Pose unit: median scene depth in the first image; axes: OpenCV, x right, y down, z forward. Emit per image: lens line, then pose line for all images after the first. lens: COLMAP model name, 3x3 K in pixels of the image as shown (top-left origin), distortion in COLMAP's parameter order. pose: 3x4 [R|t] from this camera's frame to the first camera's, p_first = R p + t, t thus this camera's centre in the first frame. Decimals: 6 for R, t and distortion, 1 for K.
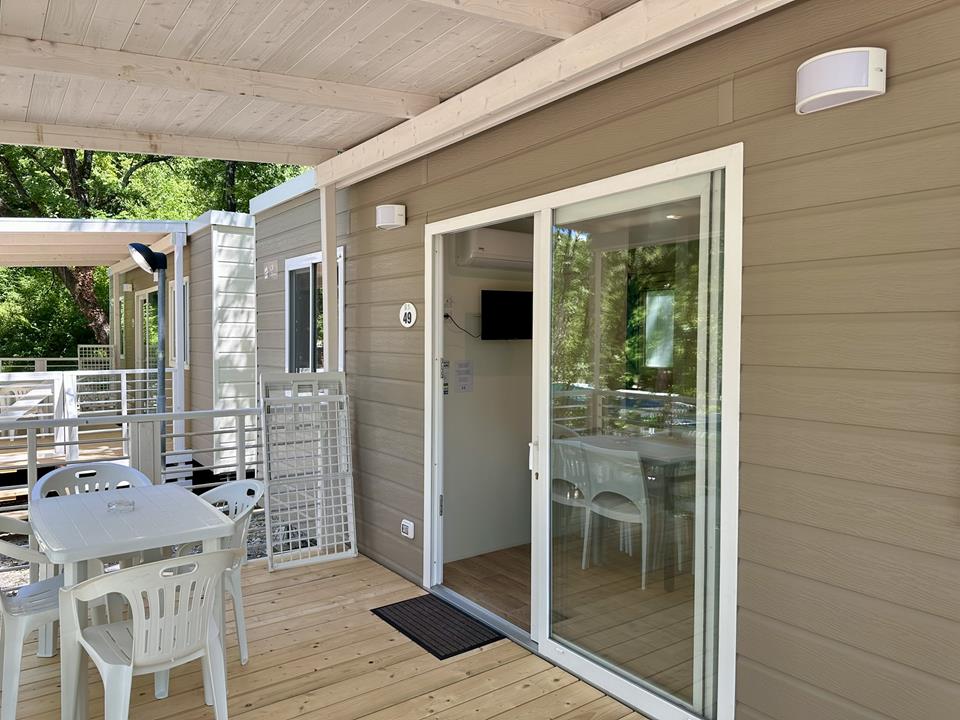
lens RADIAL K [[677.4, 0, 480.0], [0, 677.4, 360.0], [0, 0, 1]] dist [0.124805, -0.190687]
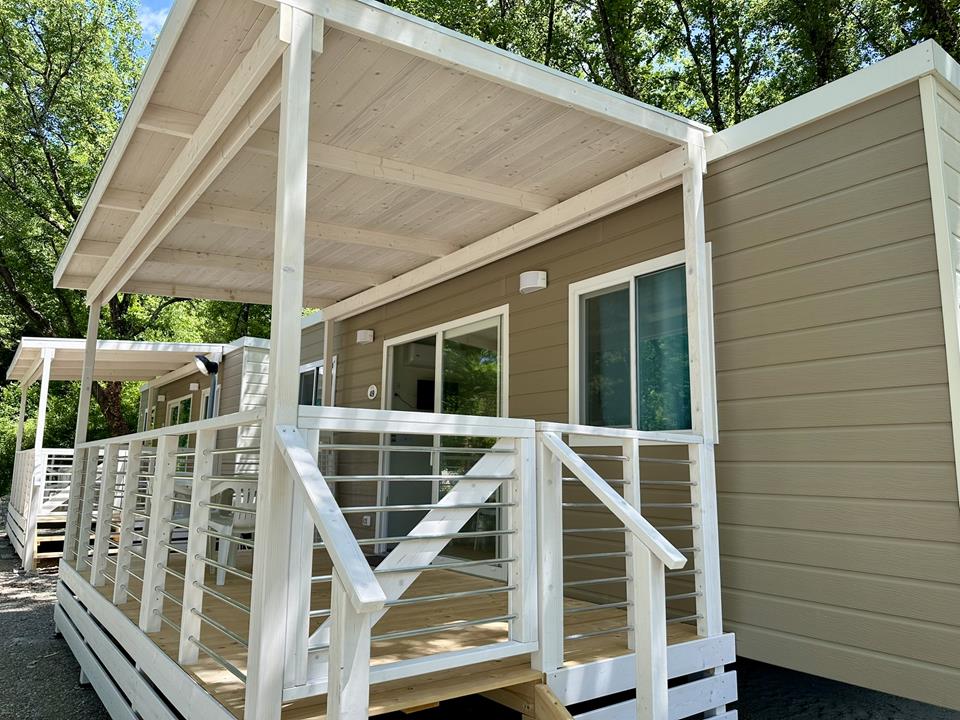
lens RADIAL K [[677.4, 0, 480.0], [0, 677.4, 360.0], [0, 0, 1]] dist [0.124805, -0.190687]
pose [[0.999810, 0.011249, 0.015922, 0.141982], [-0.007915, 0.980613, -0.195794, 0.194521], [-0.017816, 0.195631, 0.980516, -0.730366]]
